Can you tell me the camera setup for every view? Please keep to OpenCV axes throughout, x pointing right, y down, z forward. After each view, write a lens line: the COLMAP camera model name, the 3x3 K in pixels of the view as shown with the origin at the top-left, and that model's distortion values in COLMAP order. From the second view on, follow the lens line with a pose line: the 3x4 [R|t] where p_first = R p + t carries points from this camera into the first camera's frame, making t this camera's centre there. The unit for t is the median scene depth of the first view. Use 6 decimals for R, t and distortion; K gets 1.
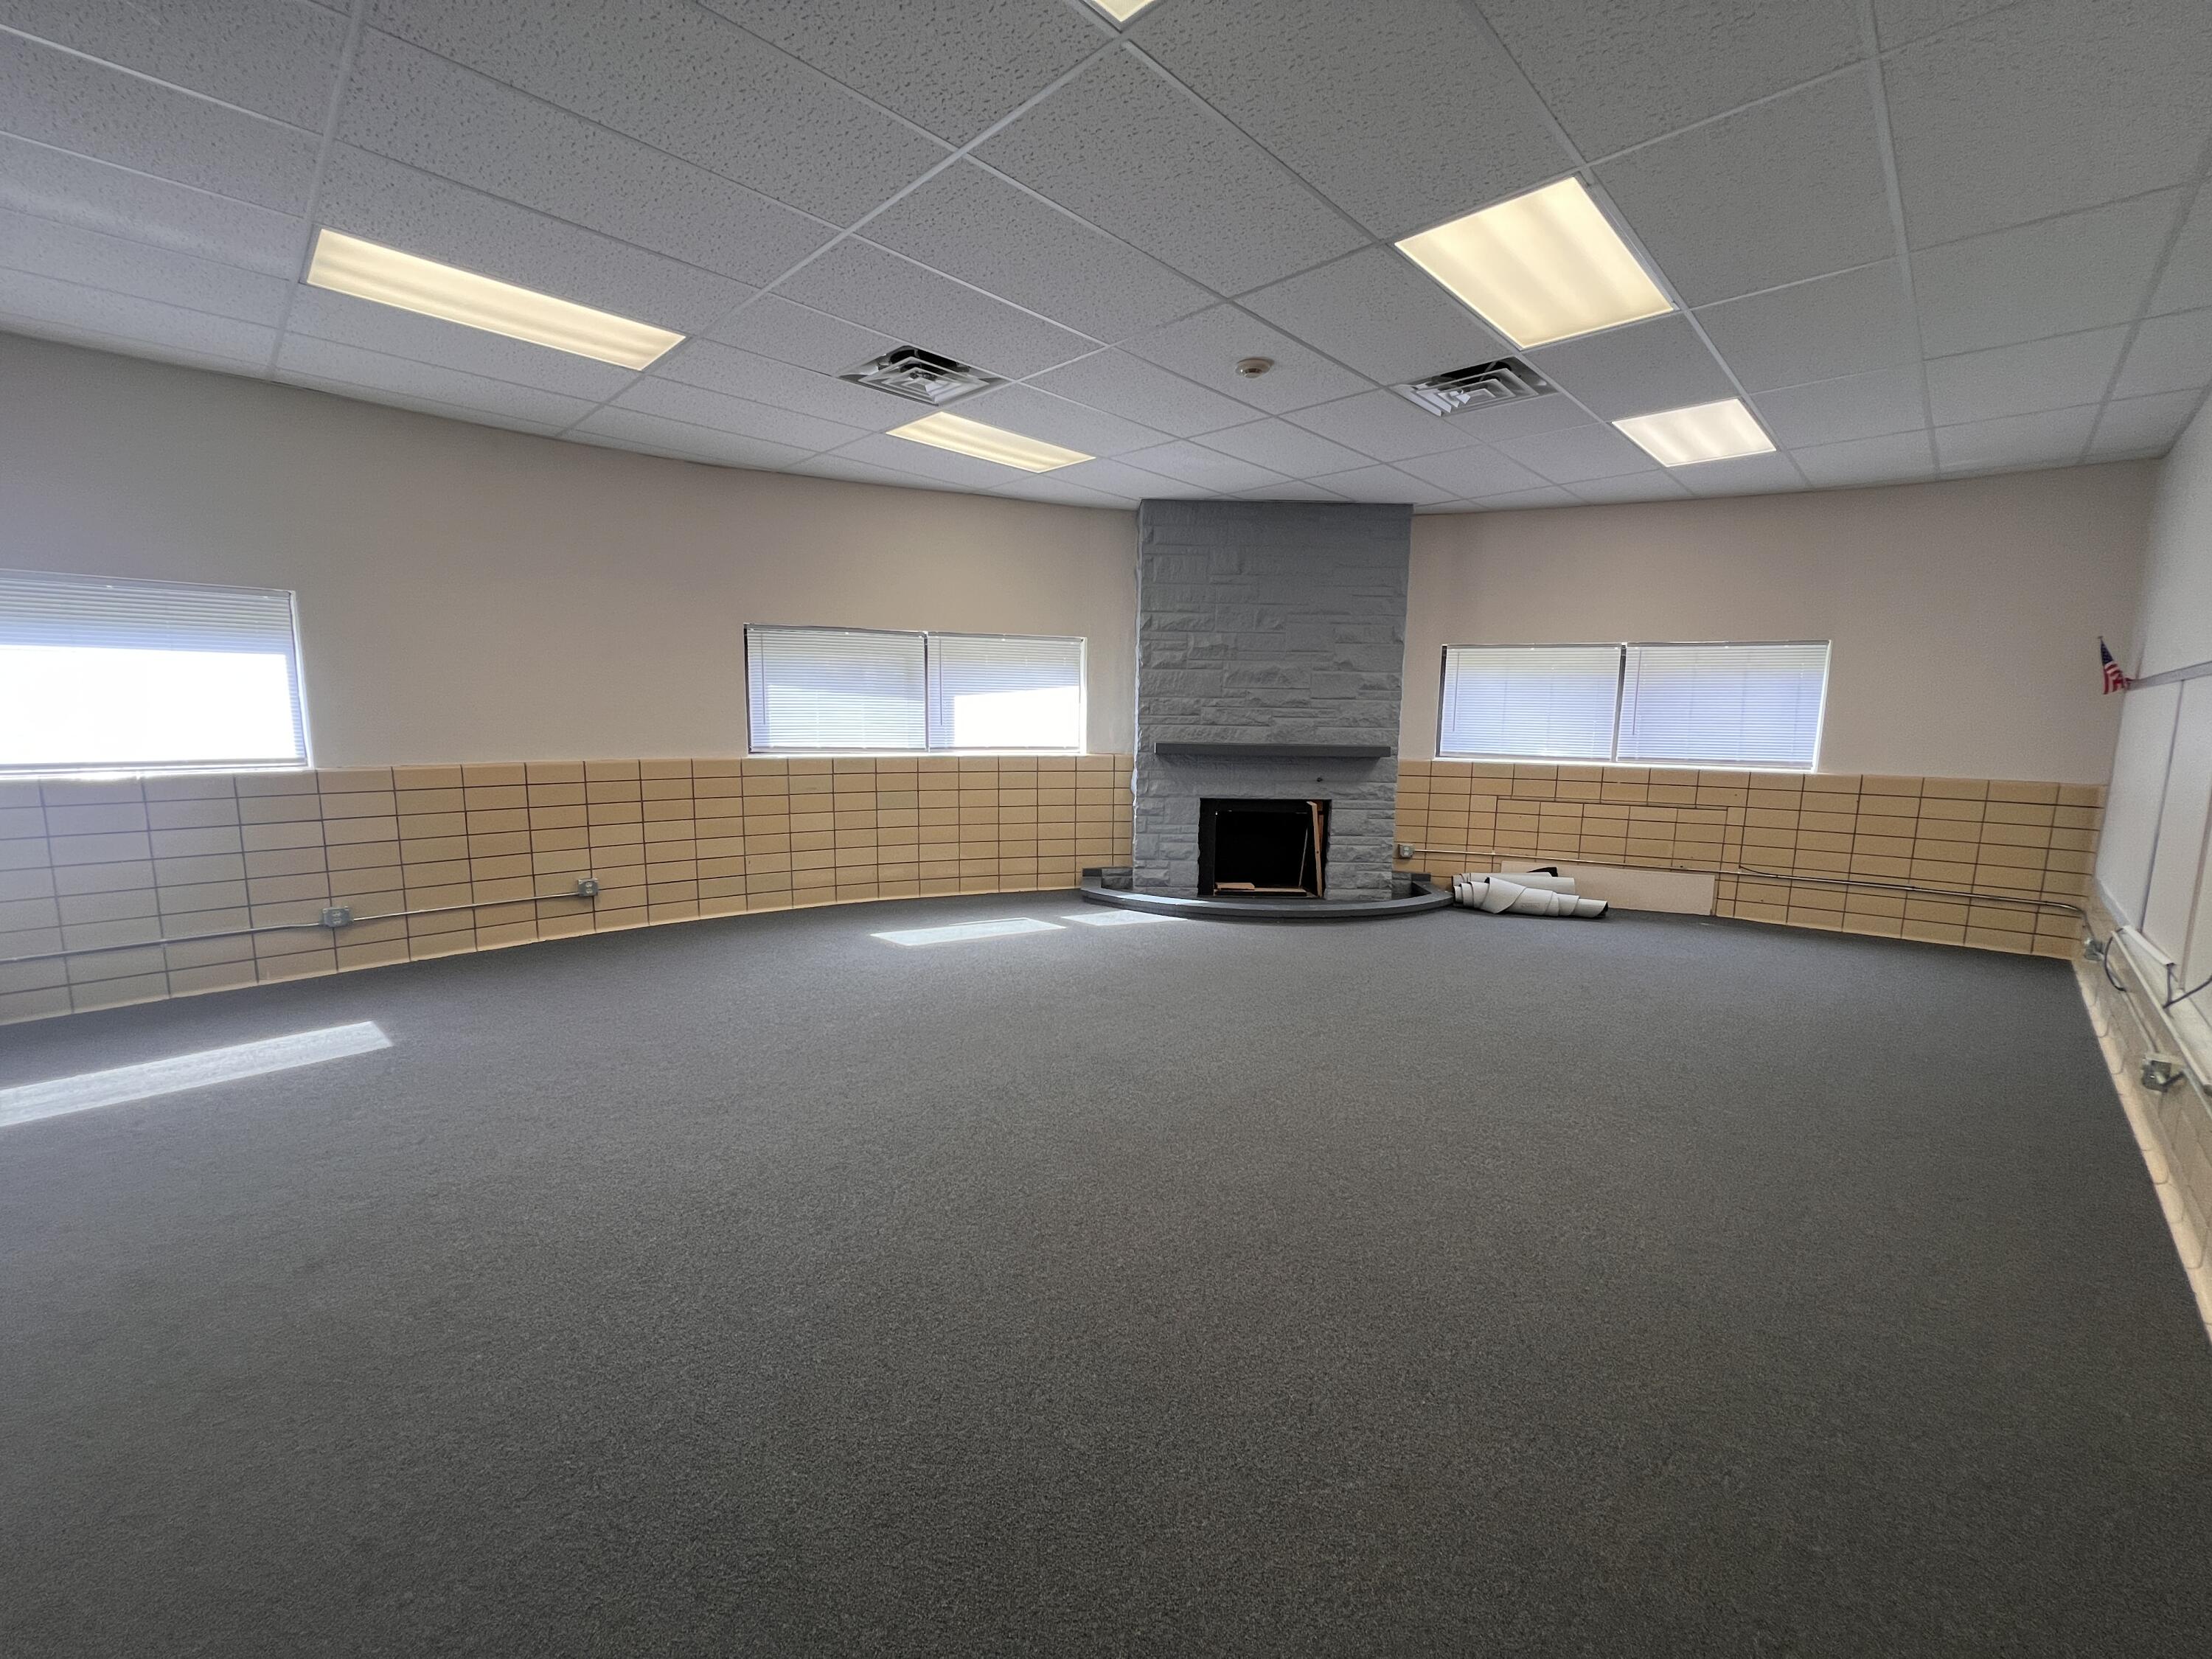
lens RADIAL K [[885.8, 0, 1106.0], [0, 885.8, 829.5], [0, 0, 1]] dist [0.000295, 0.000085]
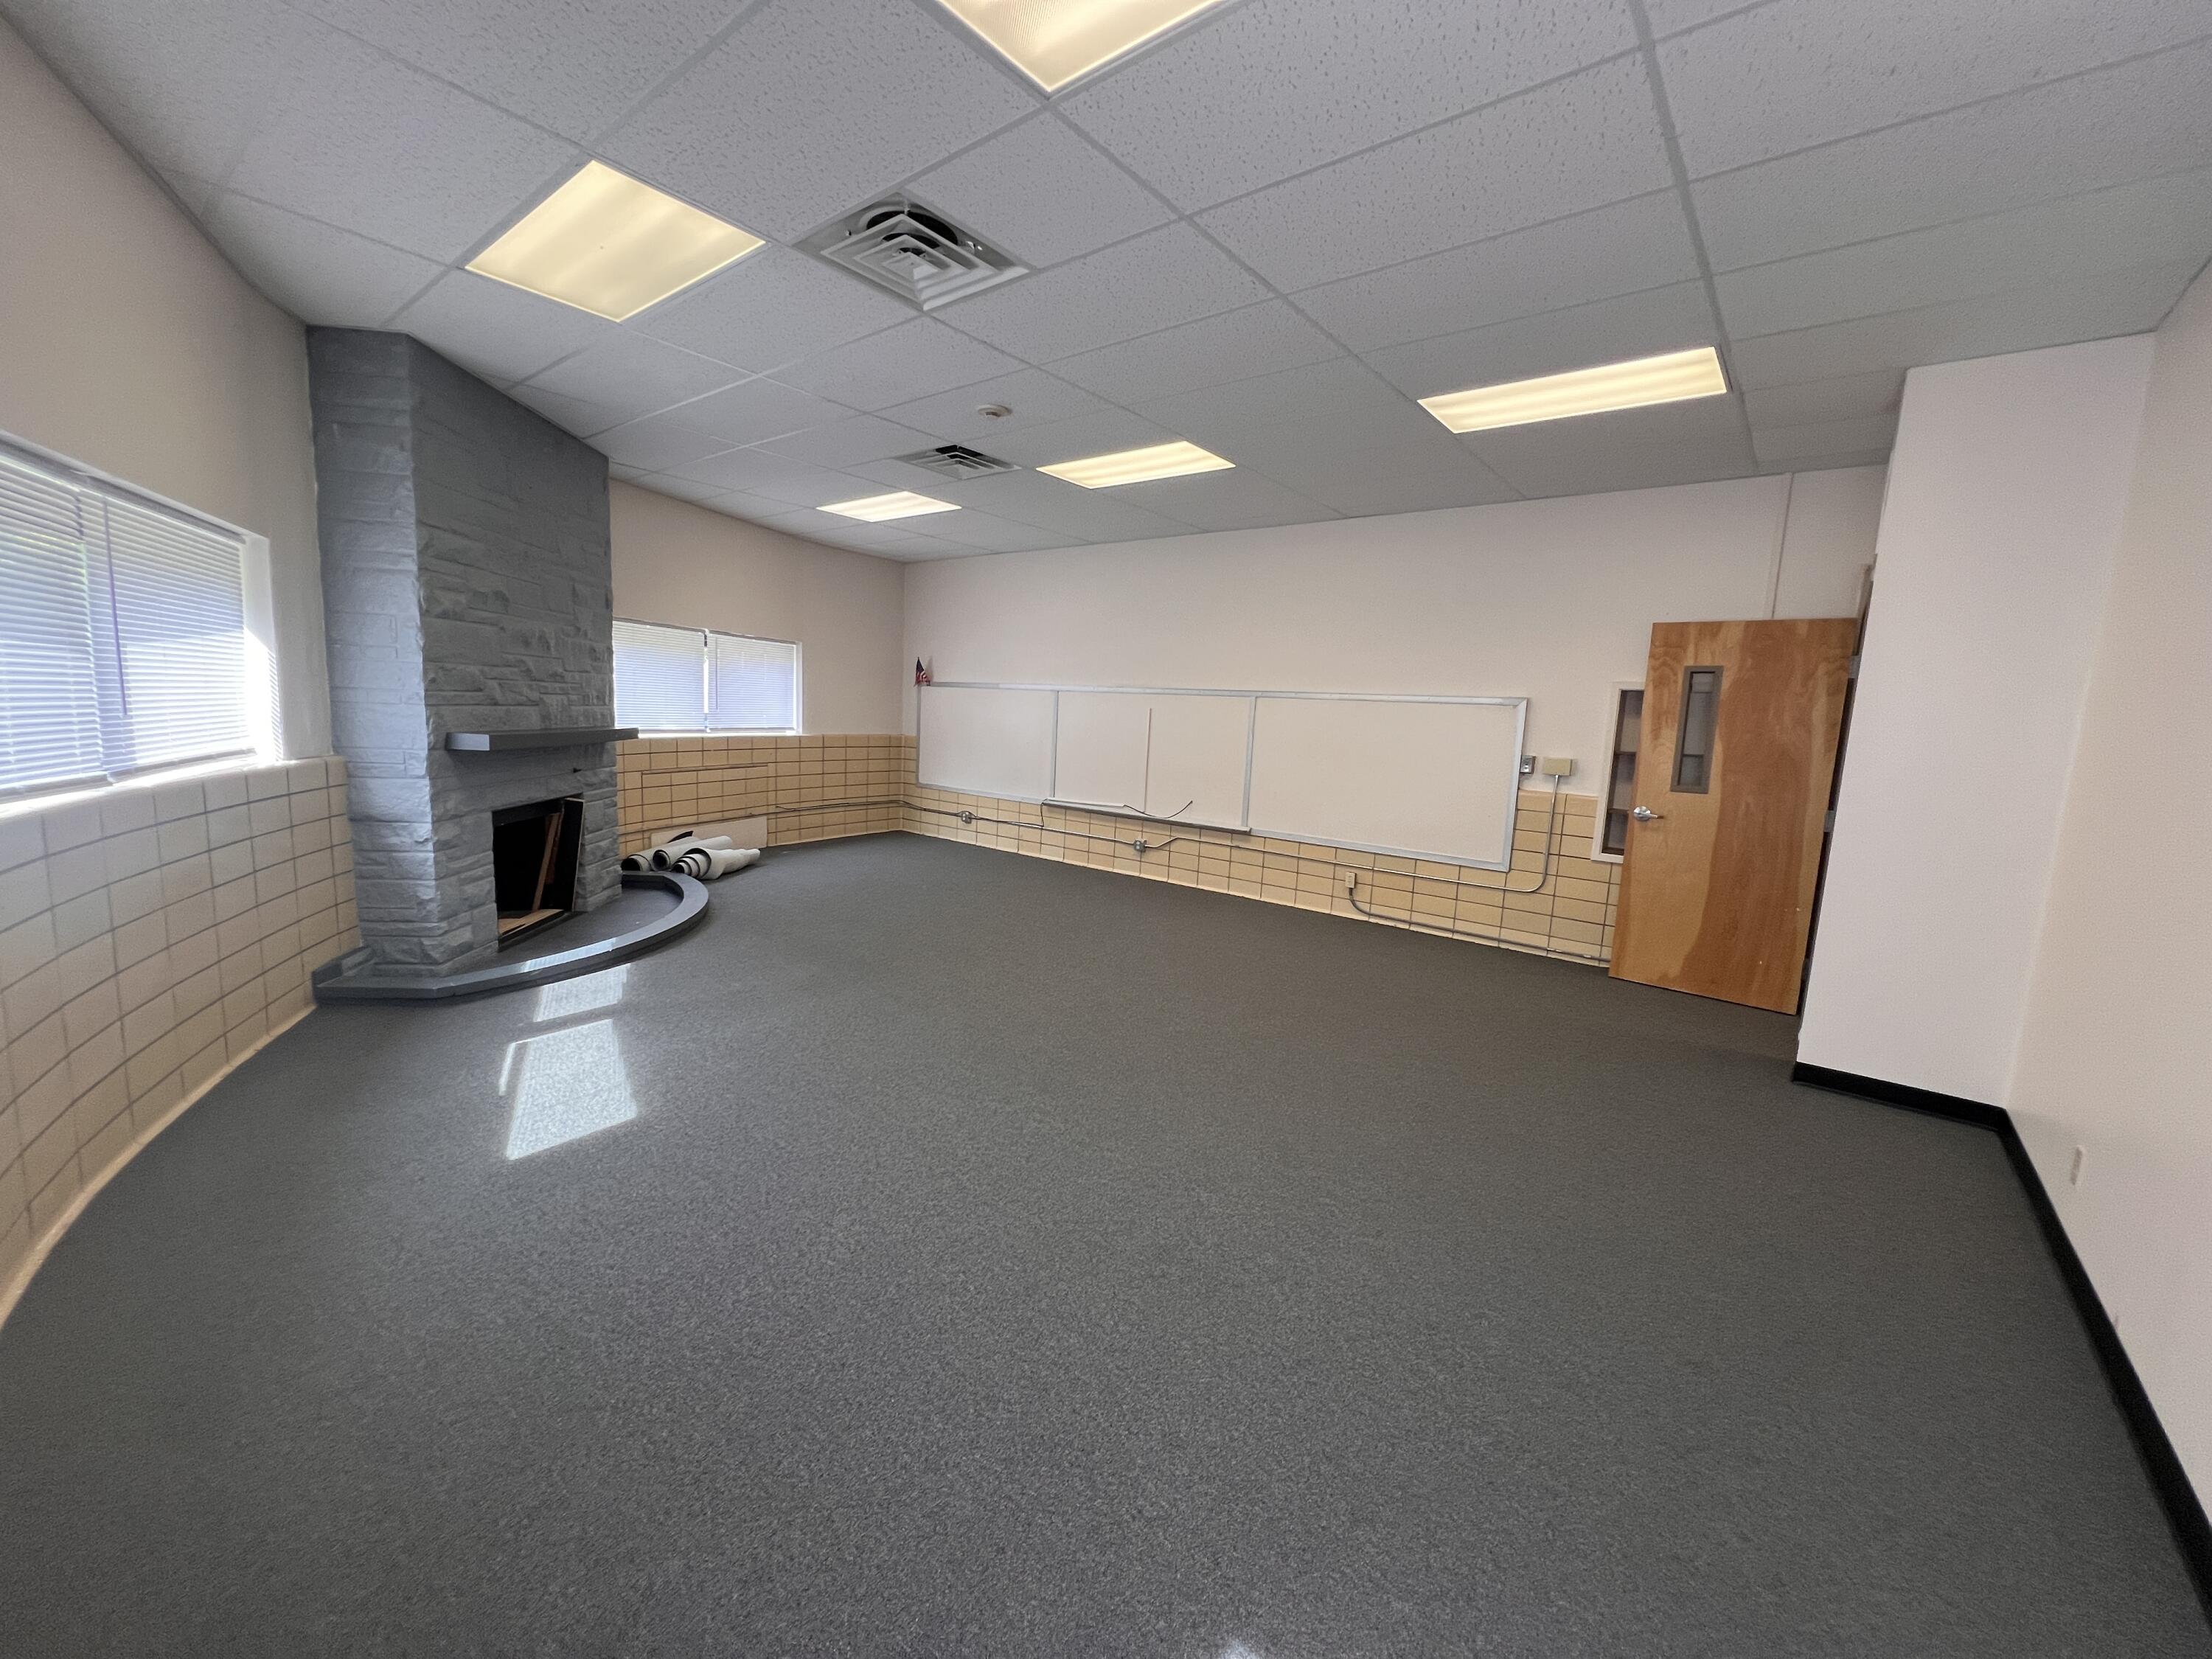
lens RADIAL K [[885.8, 0, 1106.0], [0, 885.8, 829.5], [0, 0, 1]] dist [0.000295, 0.000085]
pose [[-0.092925, -0.152201, 0.983972, -0.666129], [0.087279, 0.983198, 0.160324, -0.097061], [-0.991840, 0.100778, -0.078080, 0.620163]]
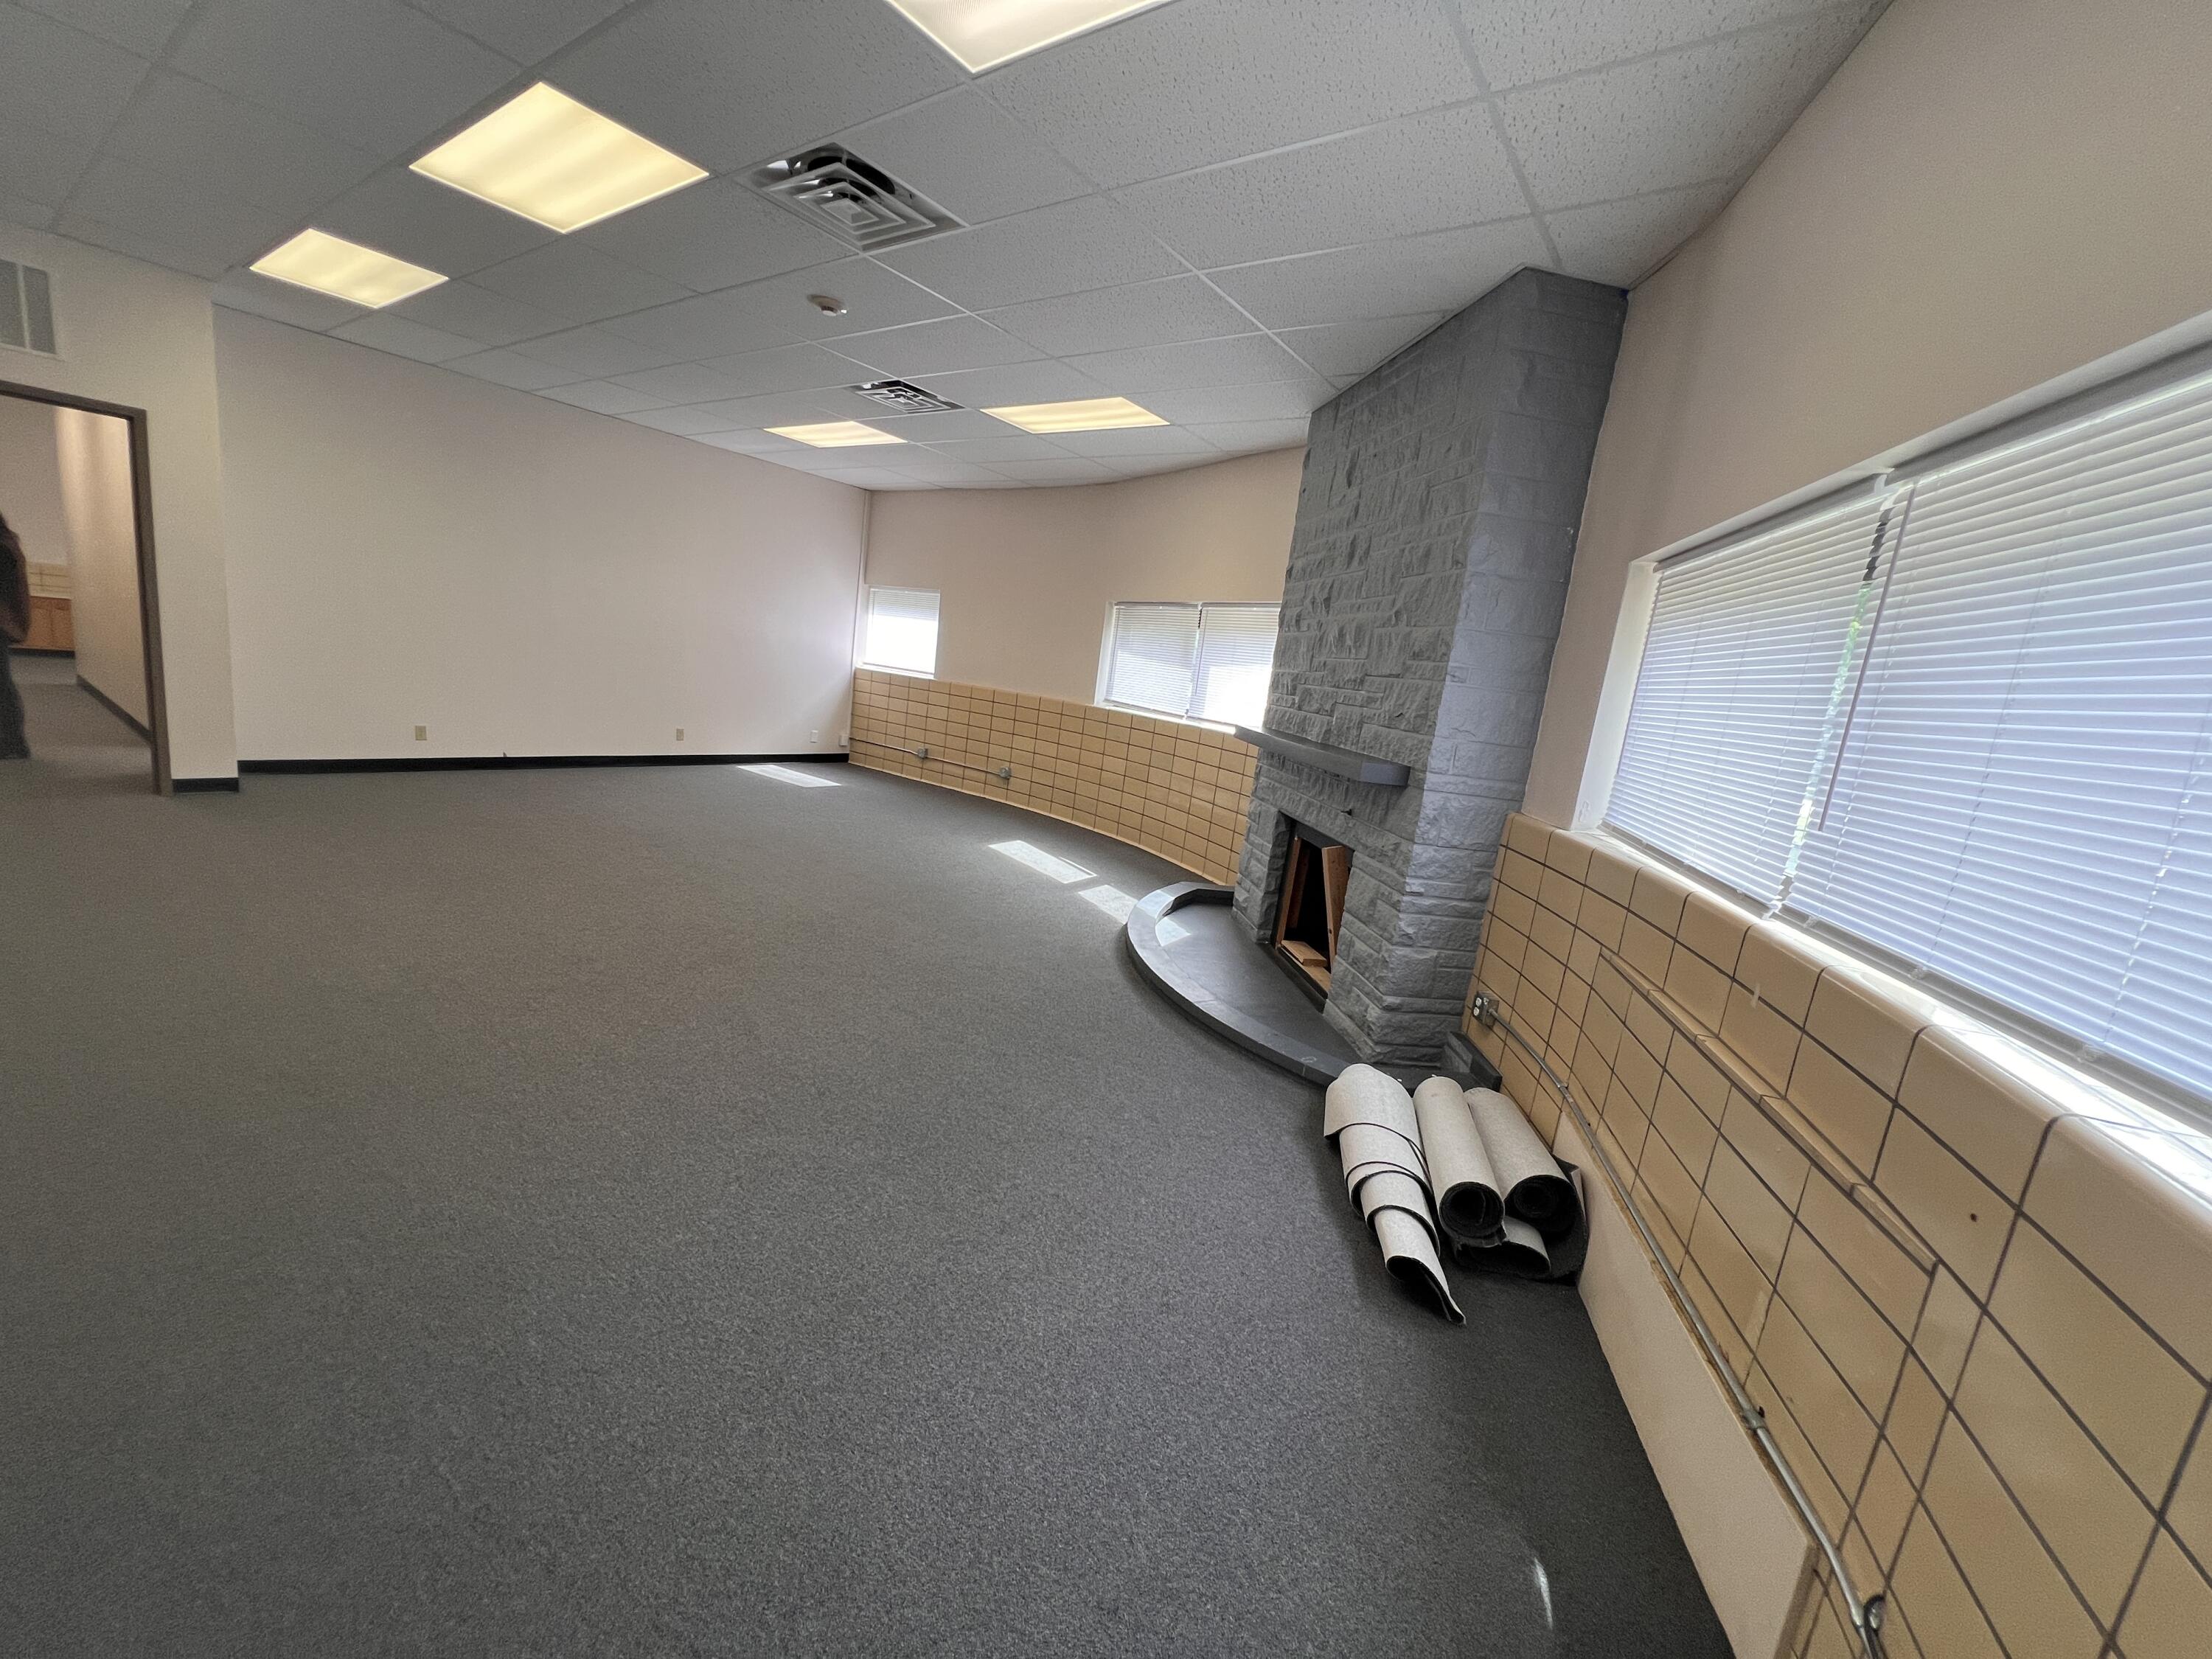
lens RADIAL K [[885.8, 0, 1106.0], [0, 885.8, 829.5], [0, 0, 1]] dist [0.000295, 0.000085]
pose [[0.133297, 0.182309, -0.974164, 0.850002], [-0.256620, 0.955762, 0.143751, -0.093967], [0.957276, 0.230828, 0.174185, 0.795239]]
